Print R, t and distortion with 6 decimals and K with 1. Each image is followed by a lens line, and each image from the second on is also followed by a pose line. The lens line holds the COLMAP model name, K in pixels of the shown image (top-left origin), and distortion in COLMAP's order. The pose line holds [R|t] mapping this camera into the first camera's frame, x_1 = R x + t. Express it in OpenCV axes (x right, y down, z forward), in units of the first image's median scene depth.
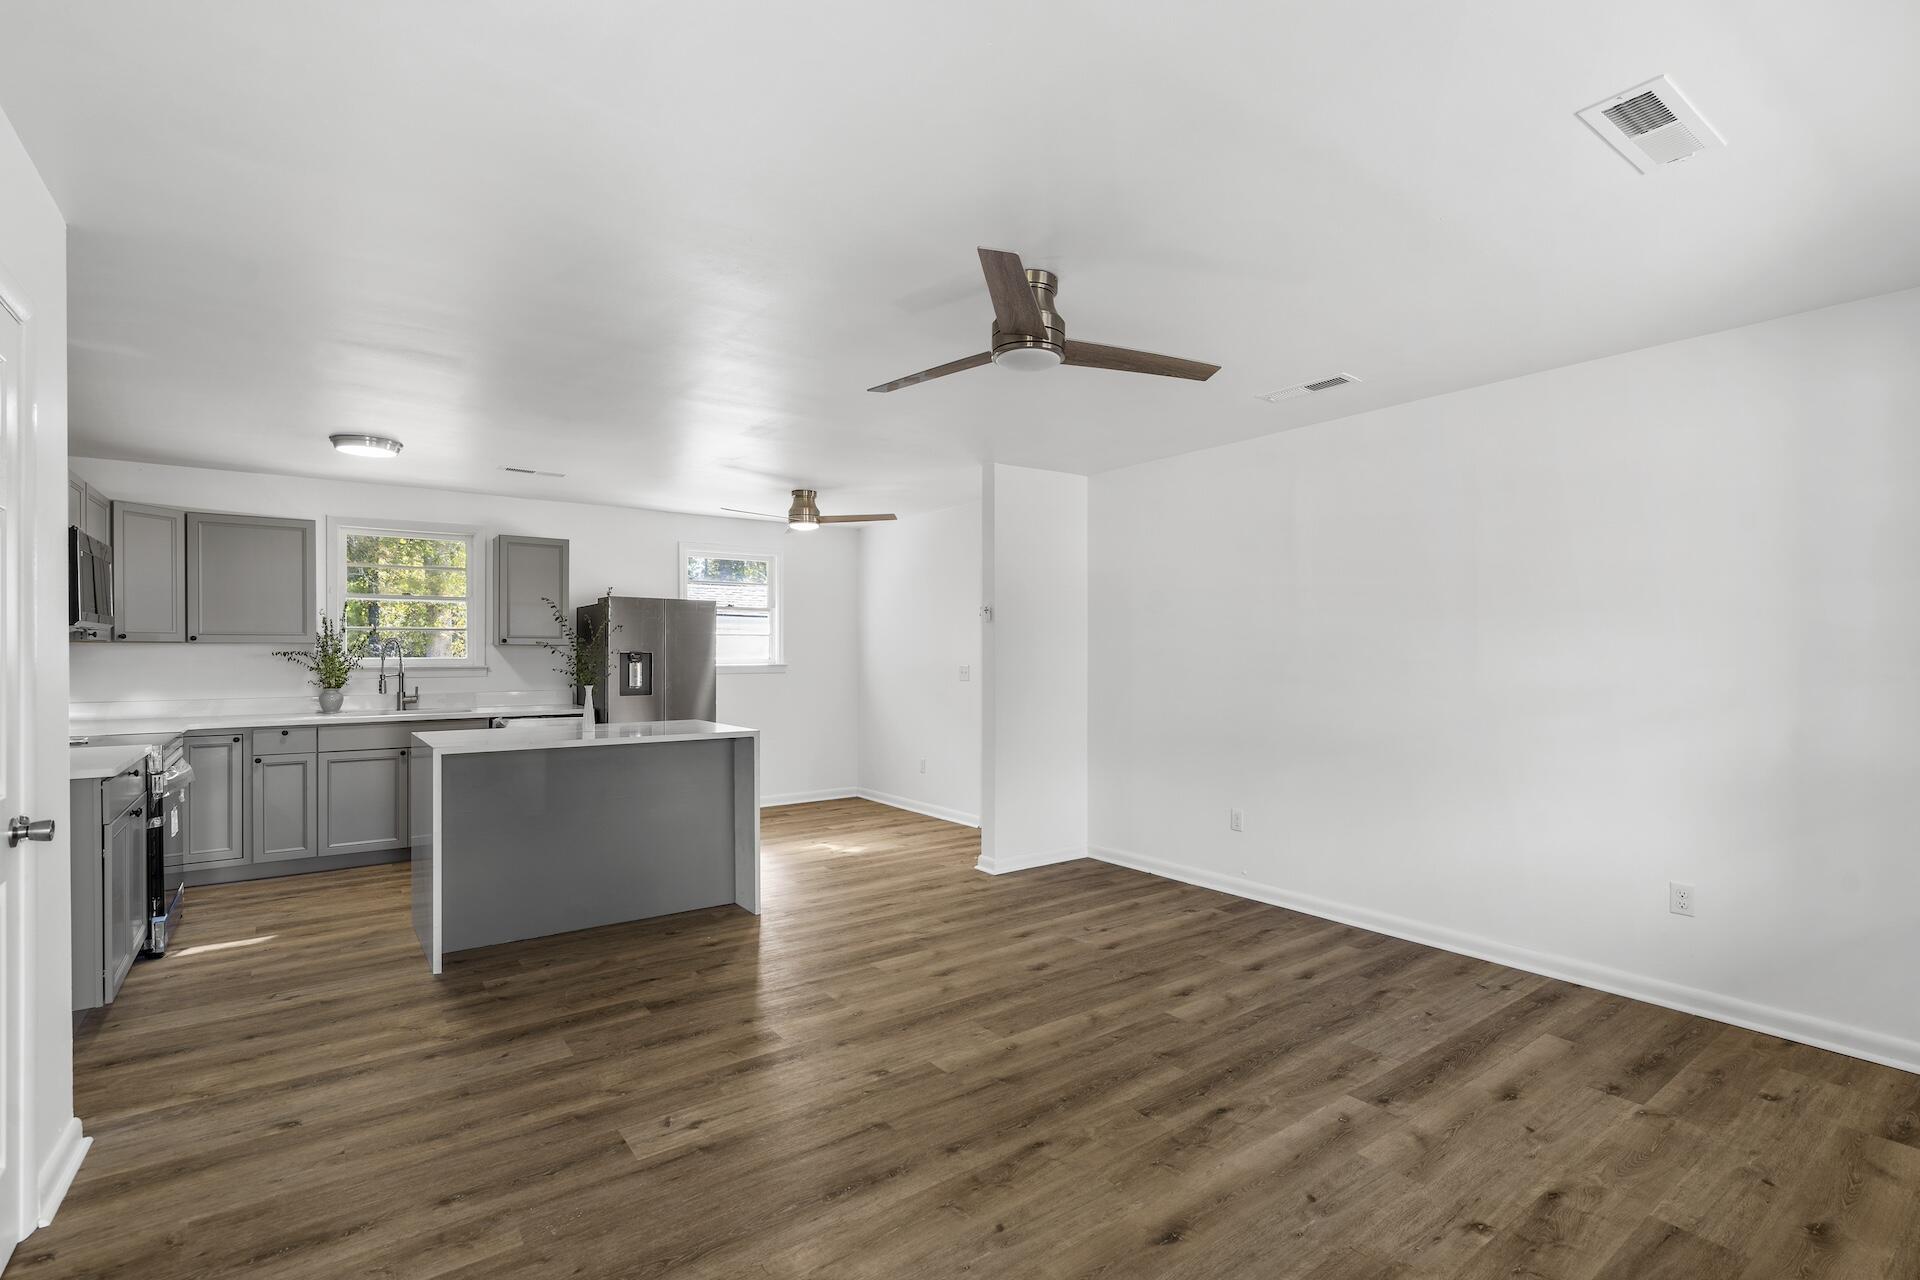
lens RADIAL K [[869.0, 0, 941.0], [0, 869.0, 652.1], [0, 0, 1]] dist [0.004846, -0.001548]
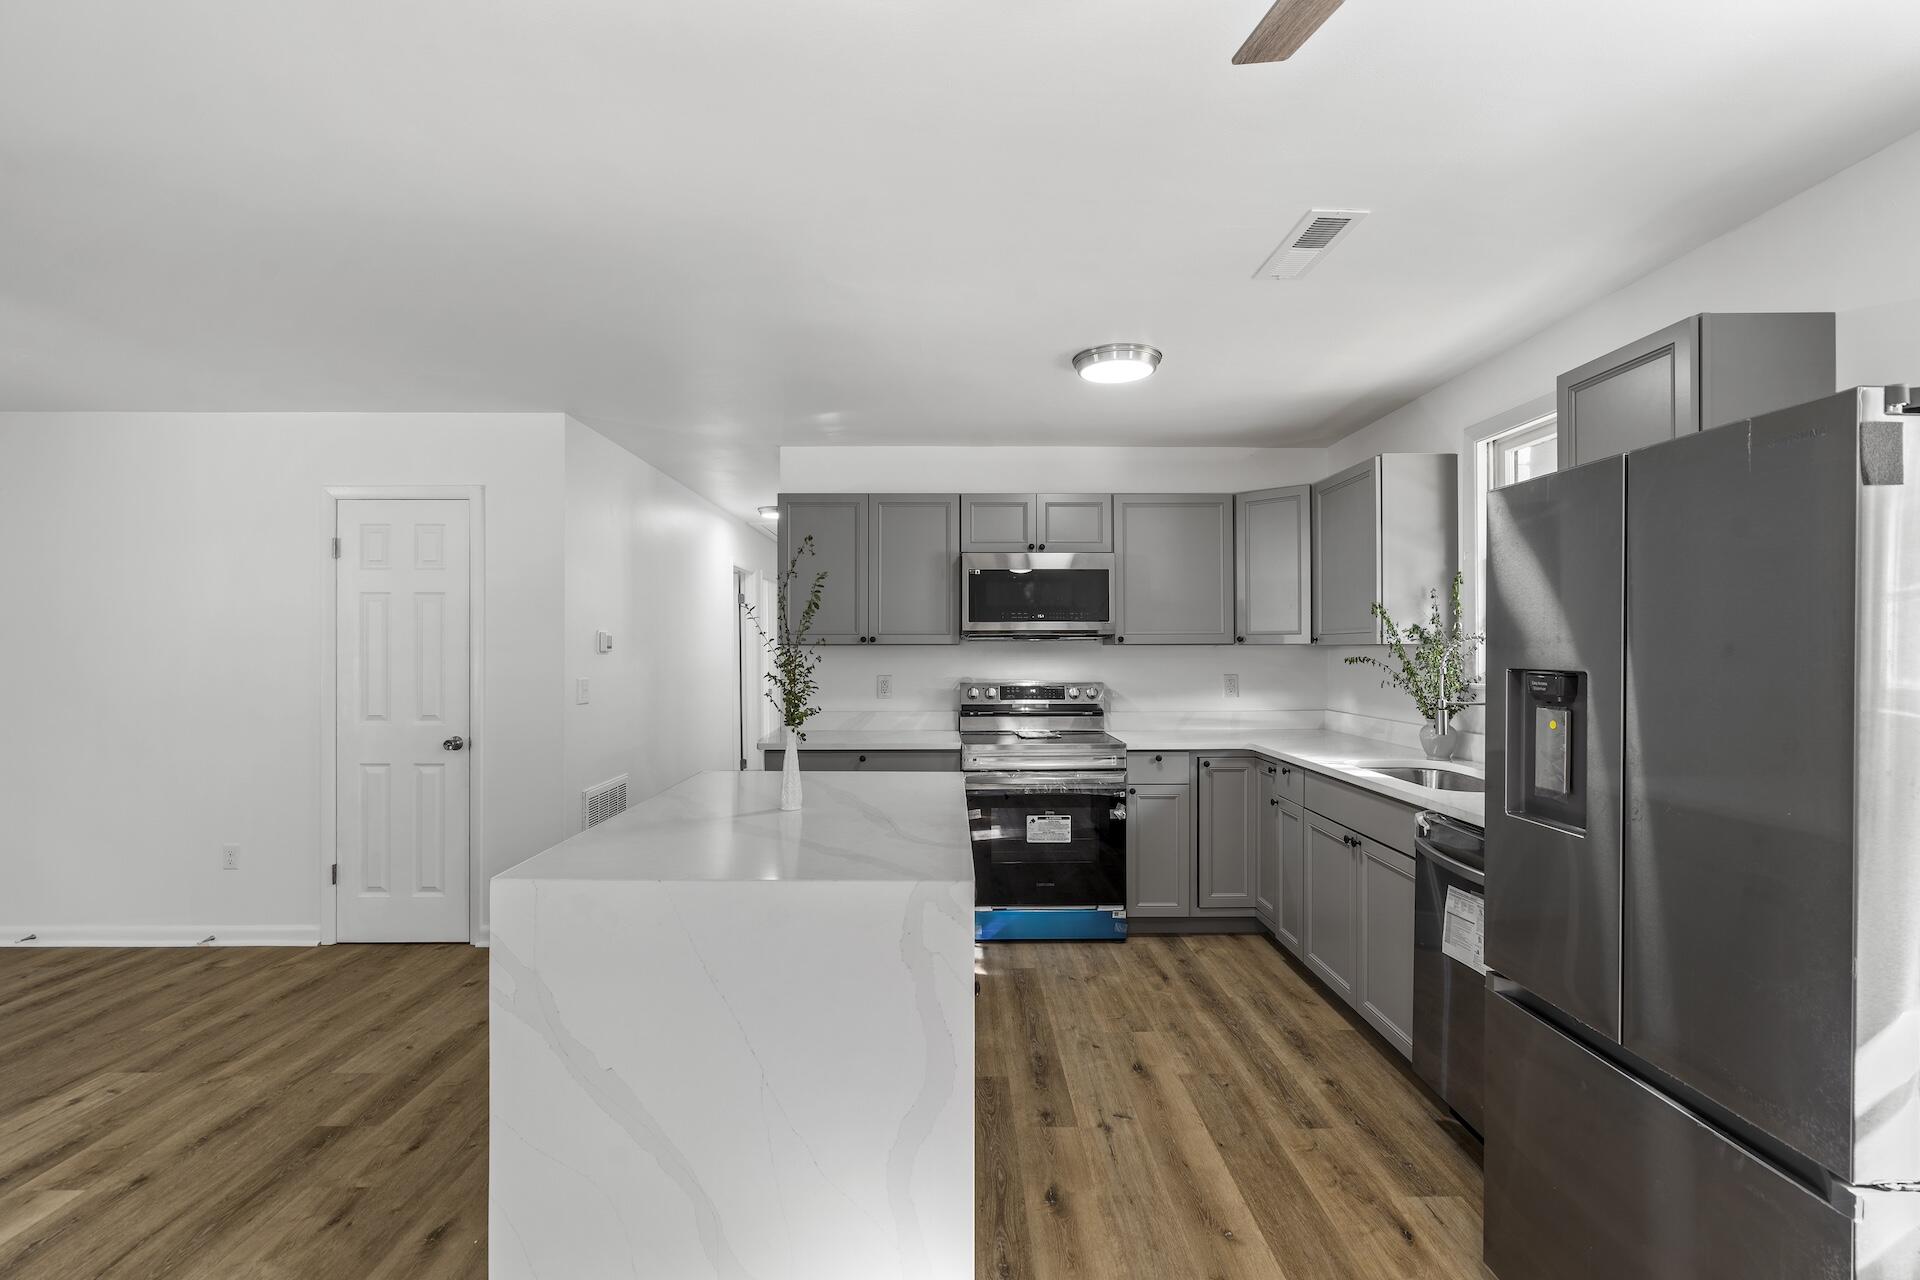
lens RADIAL K [[869.0, 0, 958.4], [0, 869.0, 649.4], [0, 0, 1]] dist [0.004846, -0.001548]
pose [[-0.577858, 0.000488, -0.816137, -0.016184], [0.002920, 0.999995, -0.001470, -0.006574], [0.816132, -0.003232, -0.577857, 1.248823]]
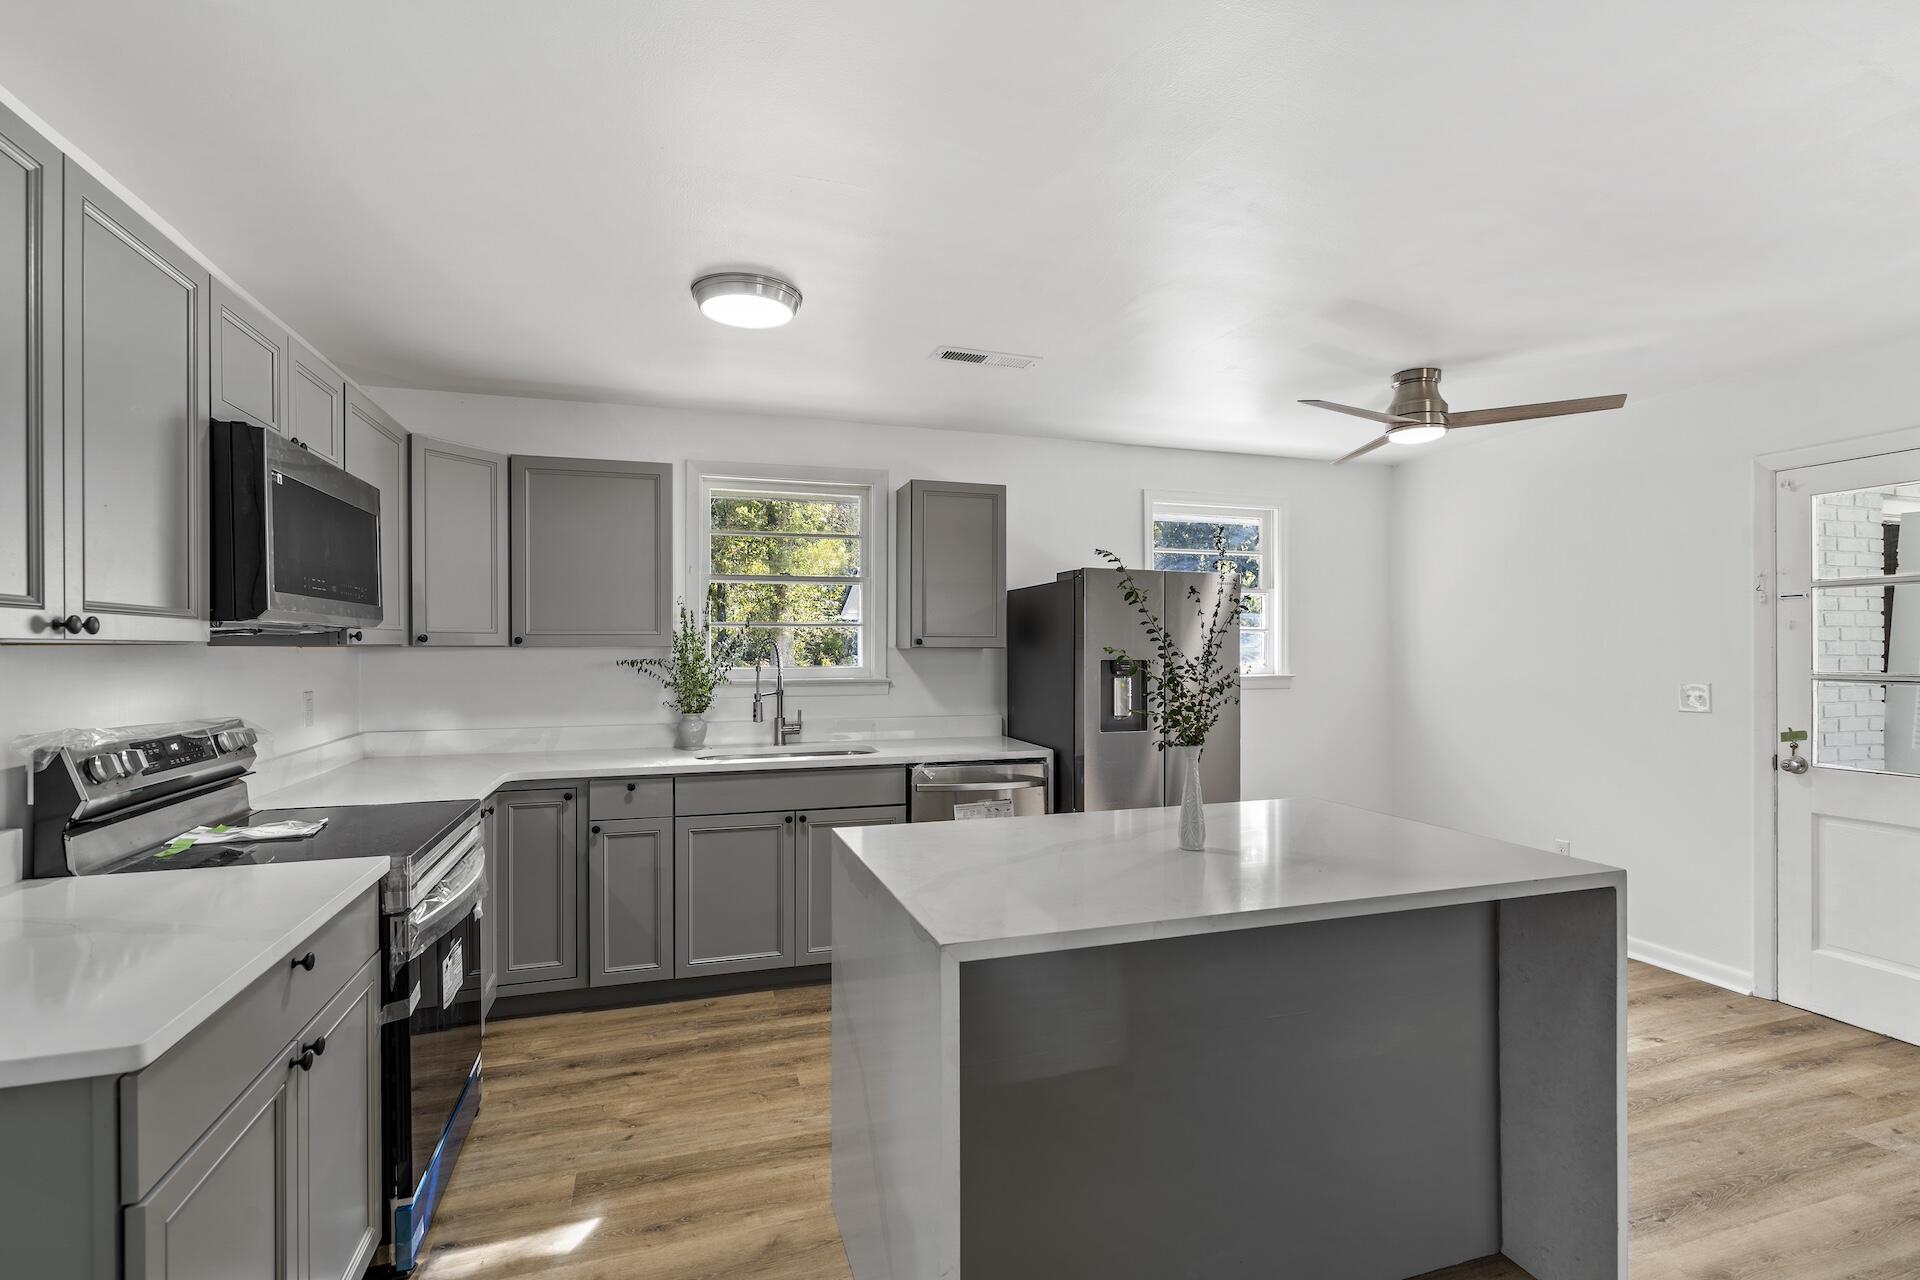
lens RADIAL K [[869.0, 0, 959.1], [0, 869.0, 646.2], [0, 0, 1]] dist [0.004846, -0.001548]
pose [[0.952785, -0.001660, -0.303642, -0.339853], [0.001181, 0.999998, -0.001761, -0.010328], [0.303644, 0.001319, 0.952785, 0.479427]]
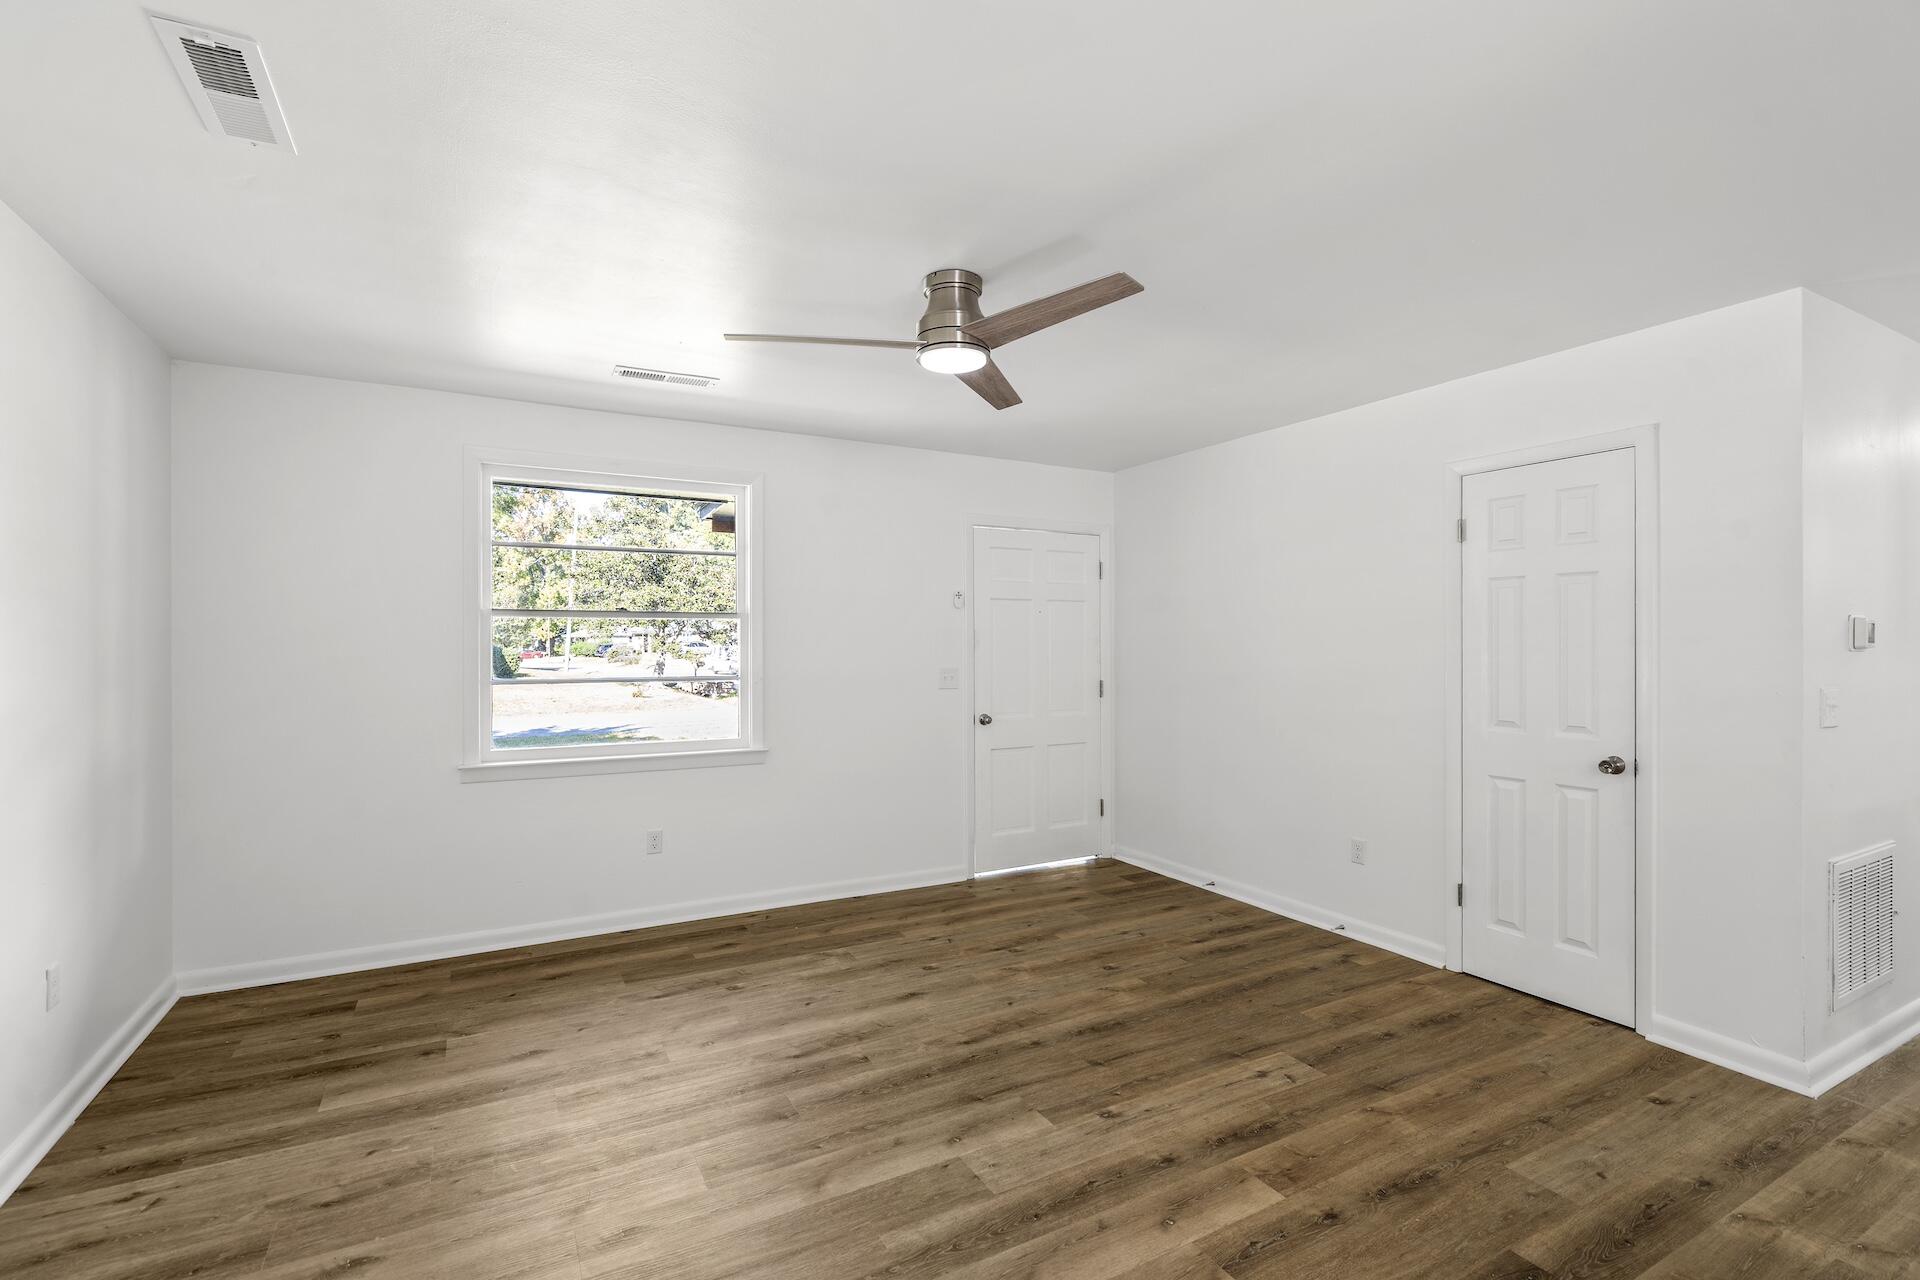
lens RADIAL K [[869.0, 0, 952.8], [0, 869.0, 646.1], [0, 0, 1]] dist [0.004846, -0.001548]
pose [[-0.992590, 0.000153, 0.121514, -0.010159], [-0.000134, 0.999997, -0.002347, -0.006001], [-0.121514, -0.002346, -0.992587, 1.077088]]
